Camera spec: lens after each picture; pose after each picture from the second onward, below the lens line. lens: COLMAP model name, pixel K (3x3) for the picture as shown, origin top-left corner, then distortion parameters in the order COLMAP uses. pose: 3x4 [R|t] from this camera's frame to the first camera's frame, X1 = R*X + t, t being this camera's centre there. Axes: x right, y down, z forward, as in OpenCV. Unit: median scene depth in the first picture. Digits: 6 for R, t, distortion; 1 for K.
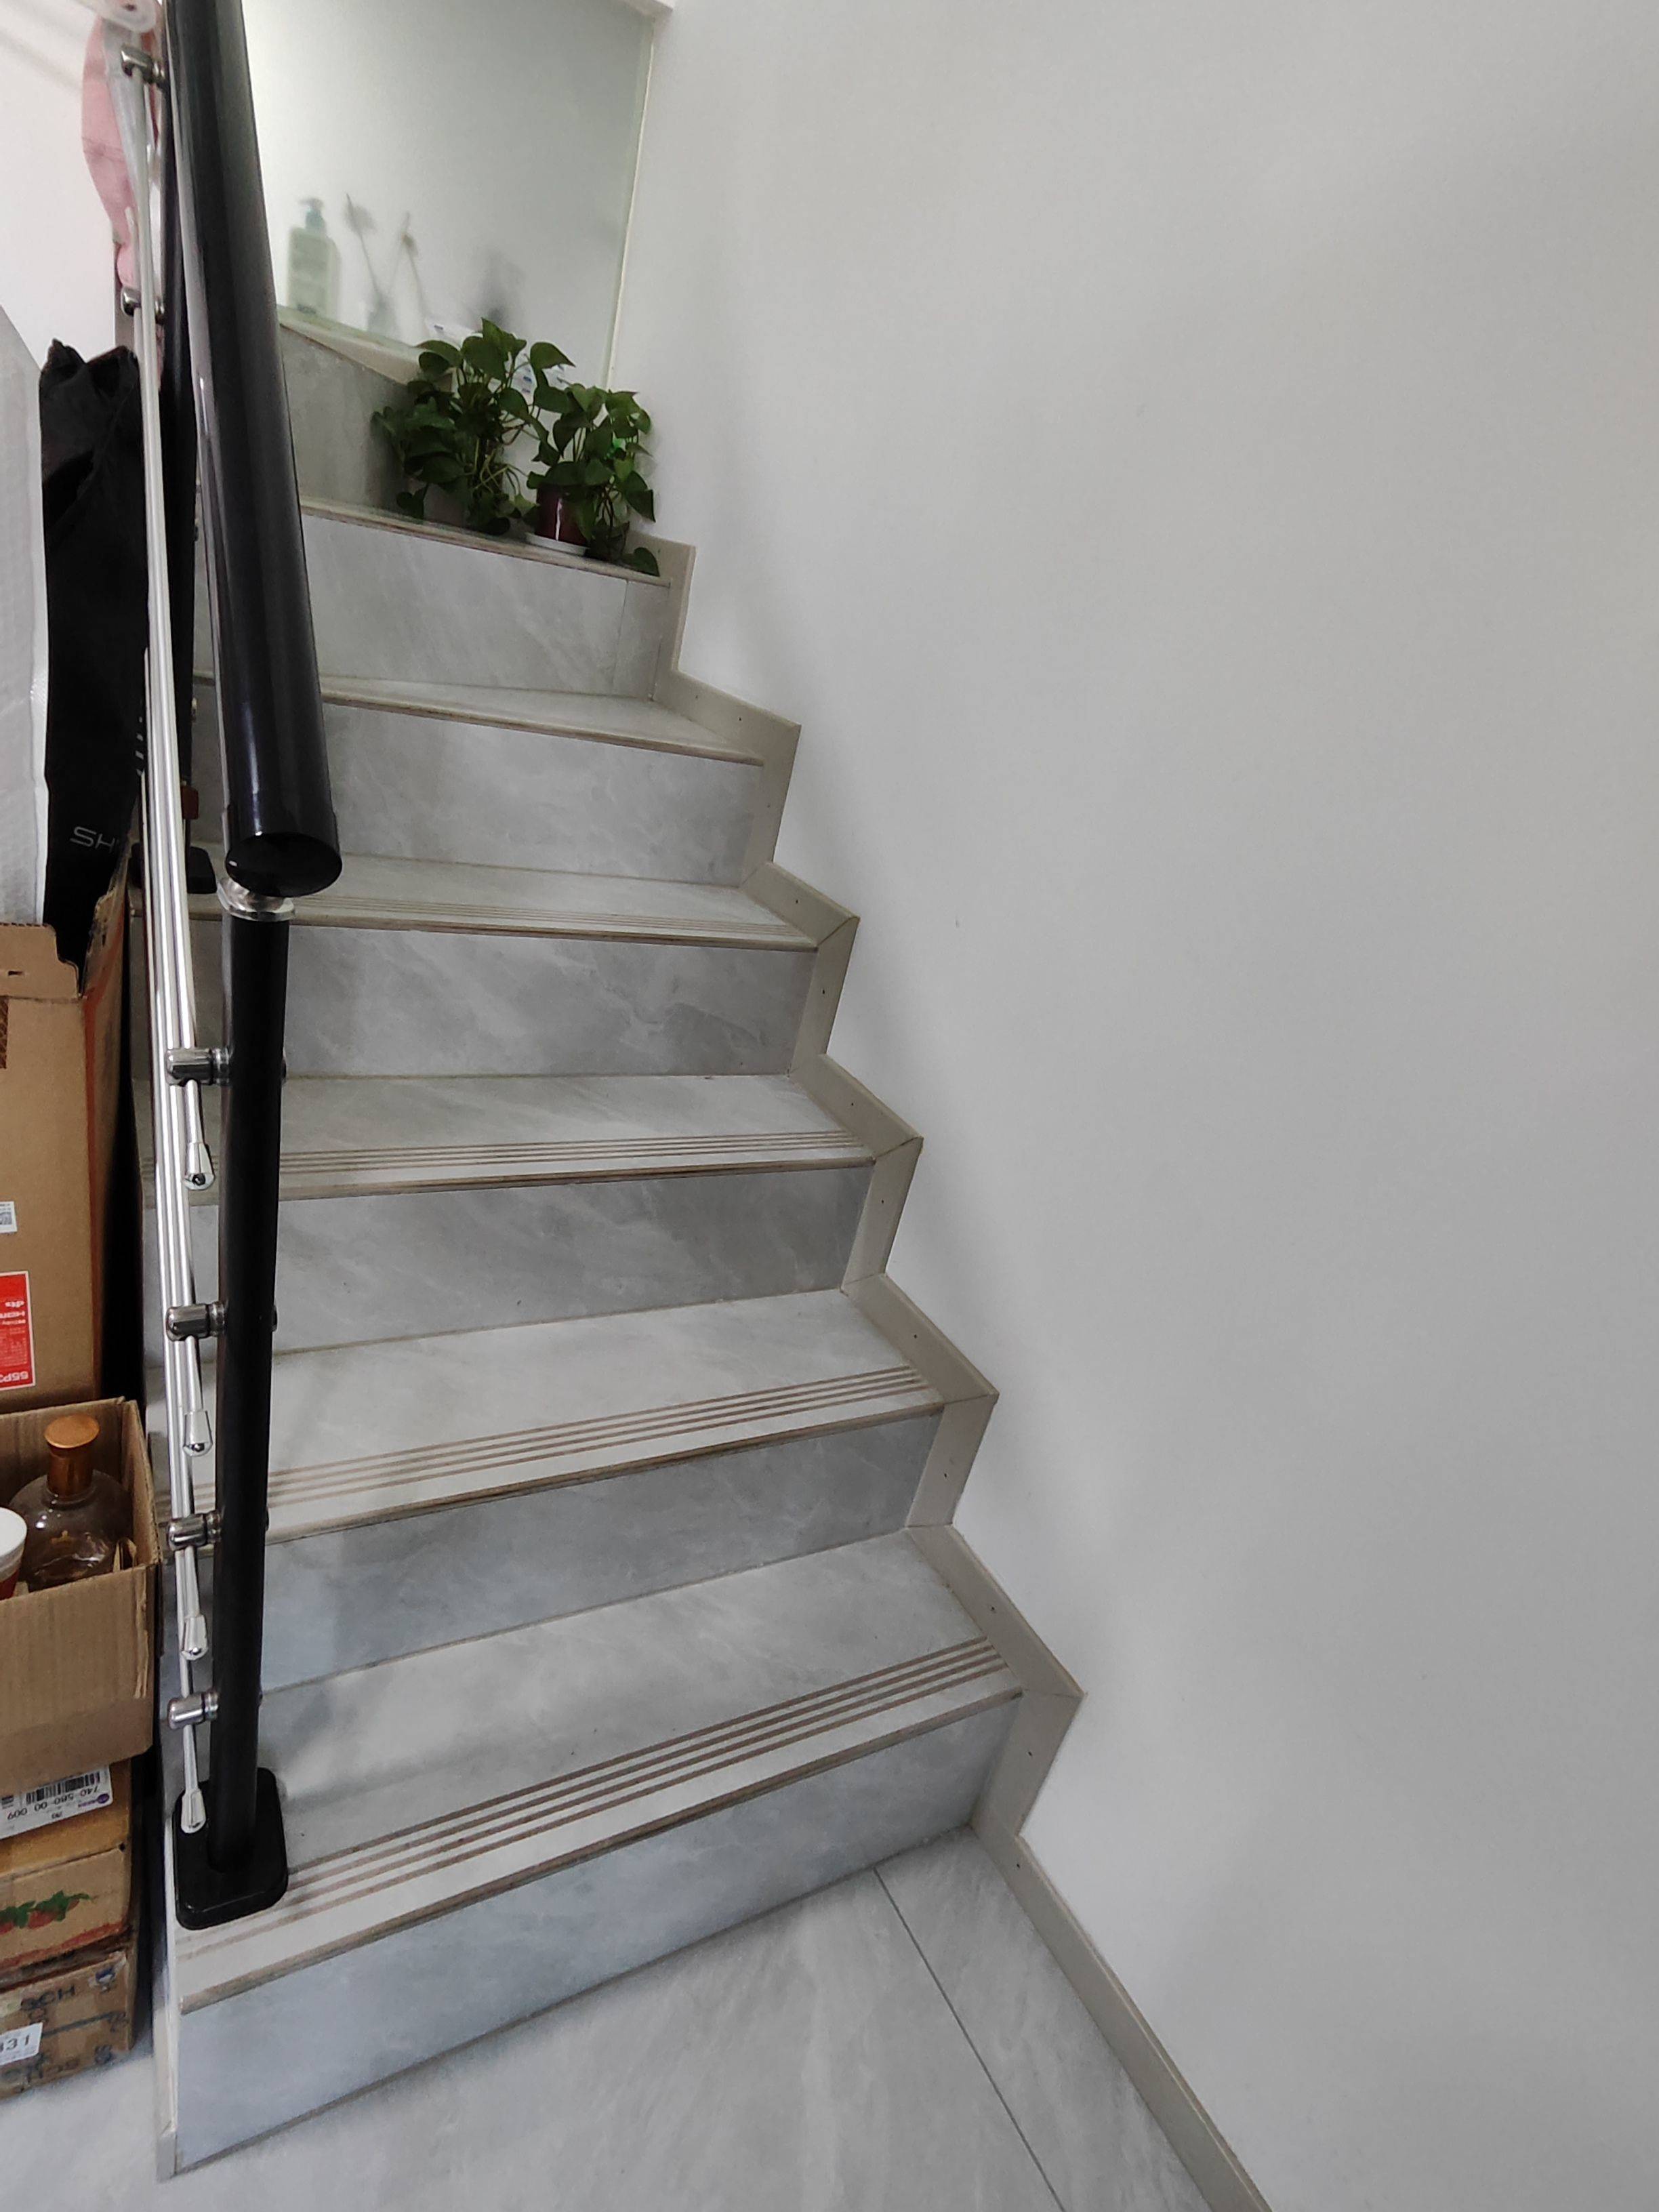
lens RADIAL K [[1173.8, 0, 838.7], [0, 1173.8, 1132.5], [0, 0, 1]] dist [-0.000276, 0.000264]
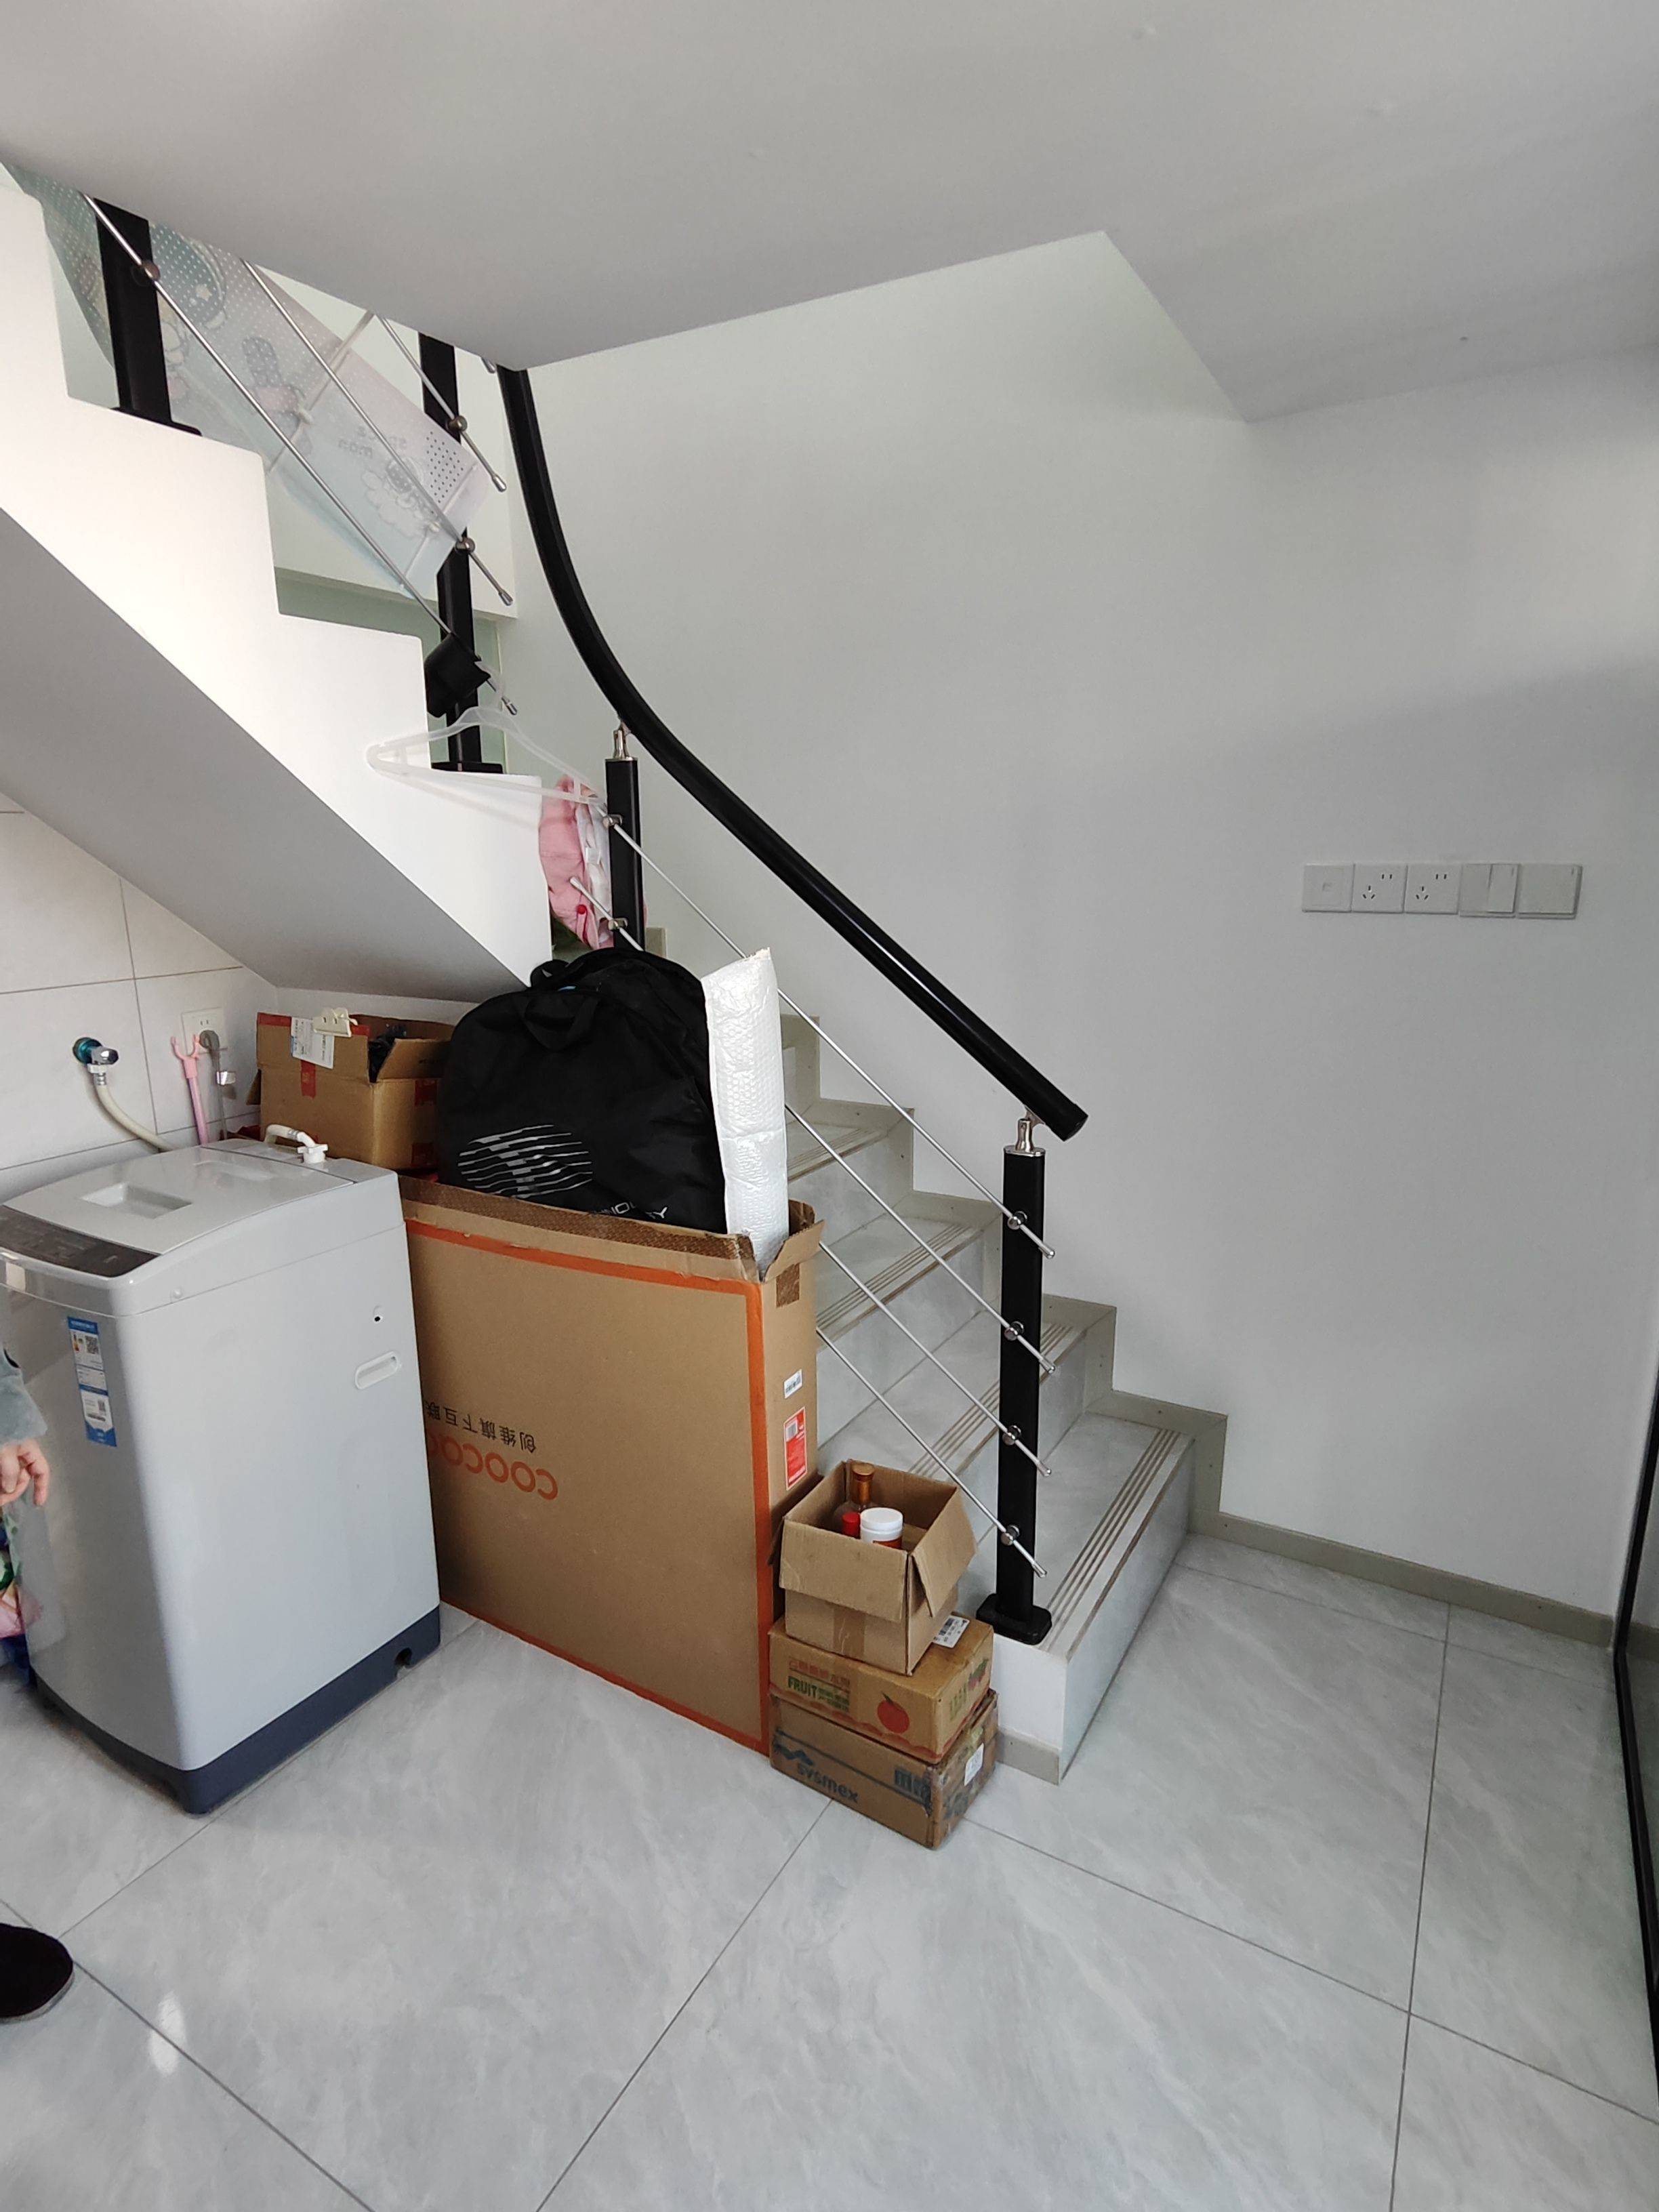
lens RADIAL K [[1173.8, 0, 838.7], [0, 1173.8, 1132.5], [0, 0, 1]] dist [-0.000276, 0.000264]
pose [[0.840685, -0.327353, 0.431380, -1.105890], [0.381110, 0.923582, -0.041856, -0.162781], [-0.384713, 0.199591, 0.901199, -0.712126]]
